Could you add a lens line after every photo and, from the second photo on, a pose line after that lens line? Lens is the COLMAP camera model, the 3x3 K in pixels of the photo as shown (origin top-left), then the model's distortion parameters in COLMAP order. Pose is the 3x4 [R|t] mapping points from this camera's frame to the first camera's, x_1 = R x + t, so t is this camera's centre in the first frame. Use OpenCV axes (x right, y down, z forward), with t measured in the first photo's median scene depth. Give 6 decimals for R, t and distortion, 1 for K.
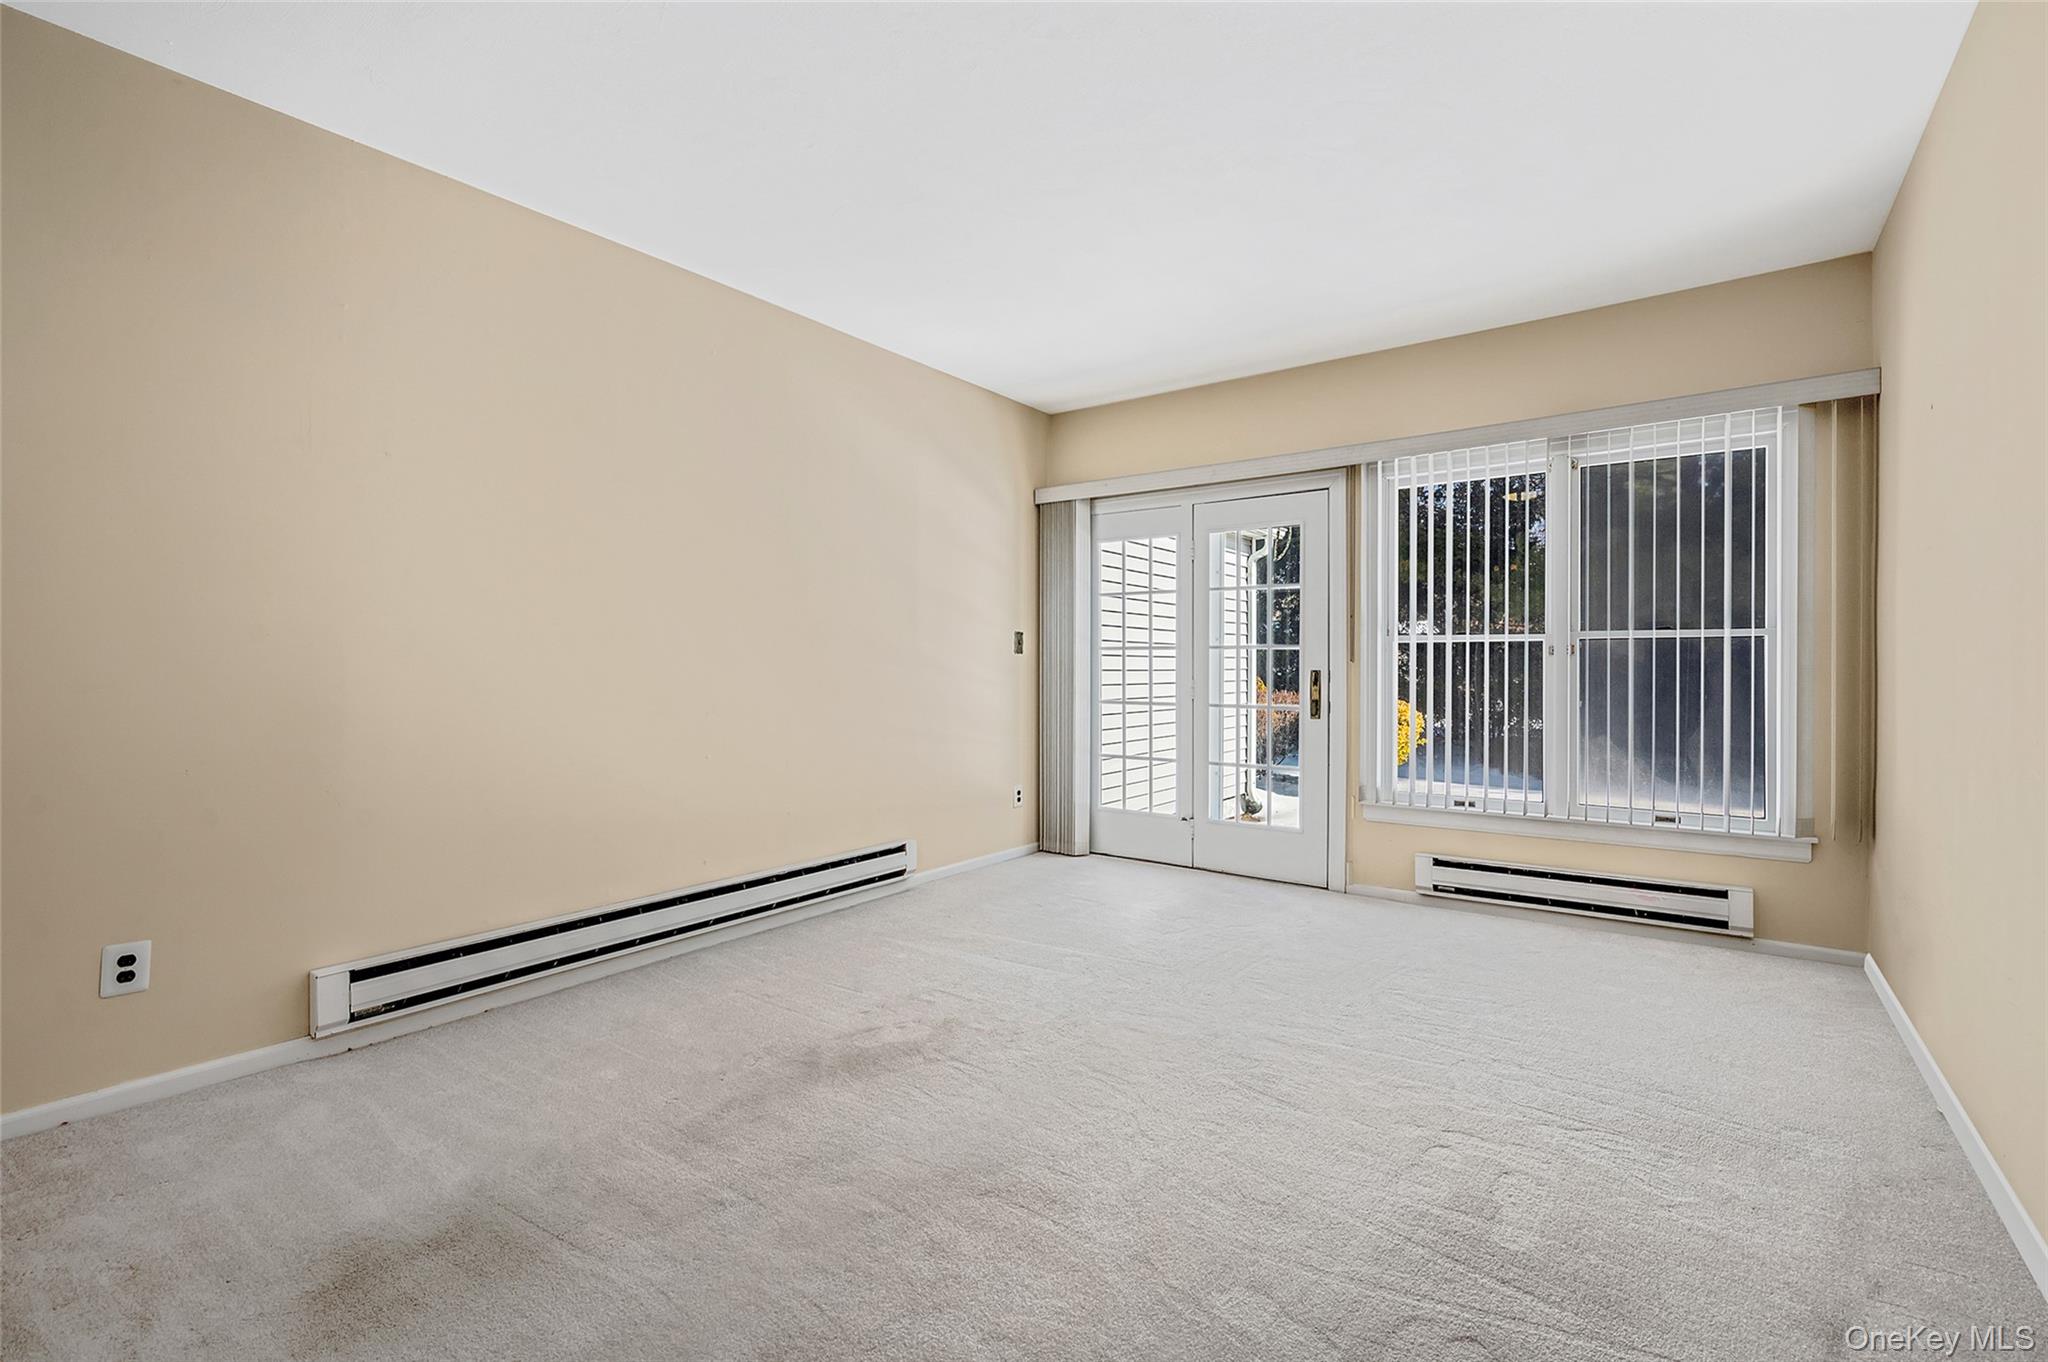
lens RADIAL K [[911.7, 0, 1020.1], [0, 911.7, 671.3], [0, 0, 1]] dist [0.000474, -0.000036]
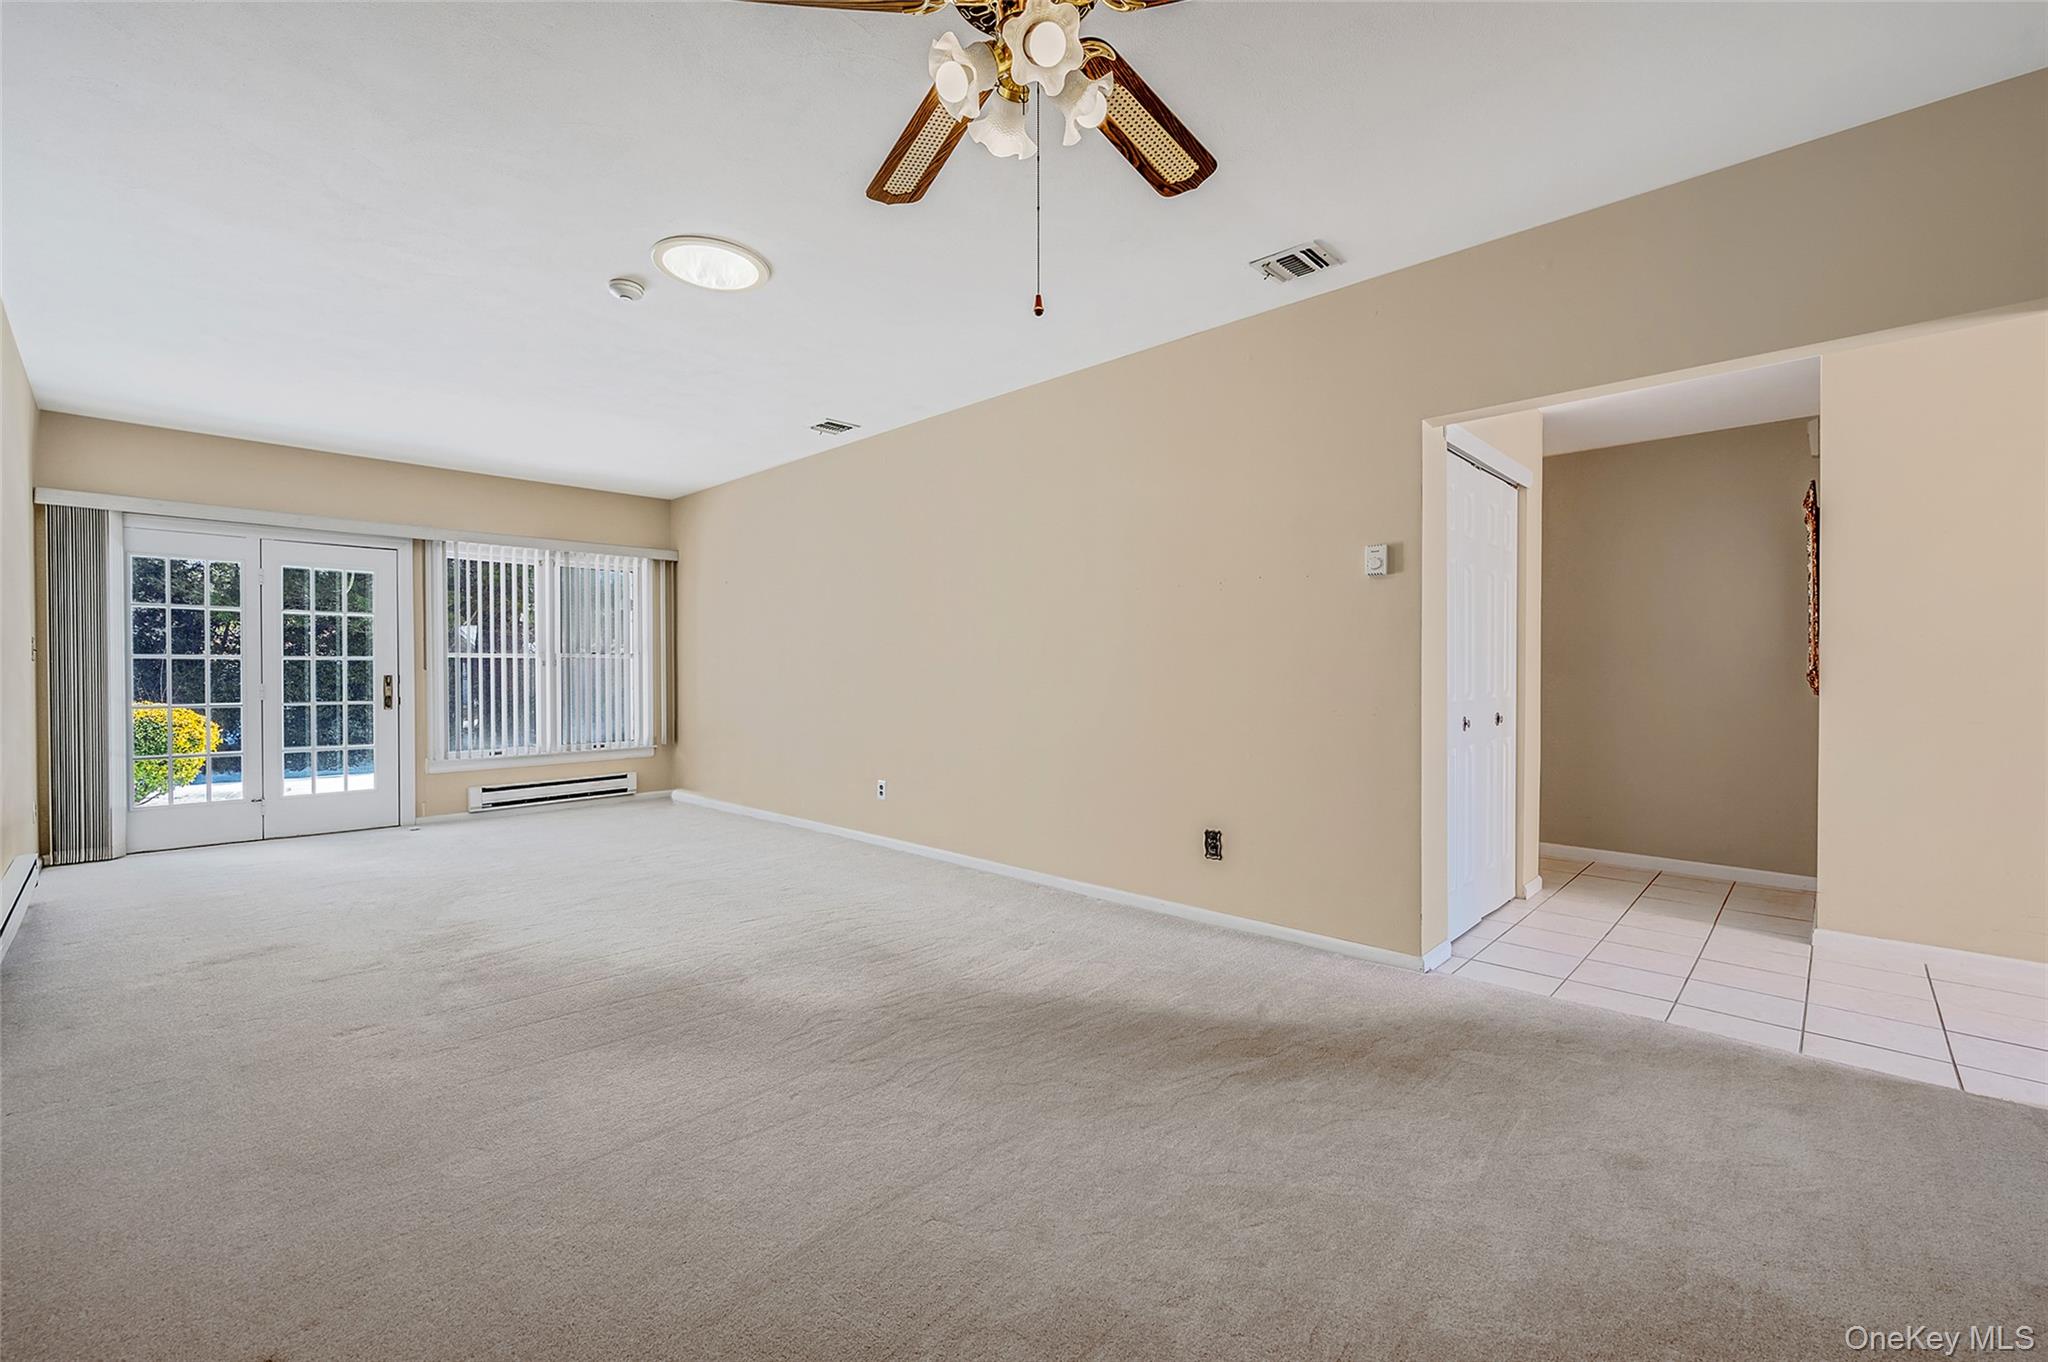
lens RADIAL K [[855.2, 0, 1025.2], [0, 855.2, 677.4], [0, 0, 1]] dist [-0.001329, -0.000041]
pose [[0.120779, -0.008443, 0.992643, -0.889902], [0.010854, 0.999915, 0.007184, 0.003374], [-0.992620, 0.009906, 0.120861, -0.152441]]
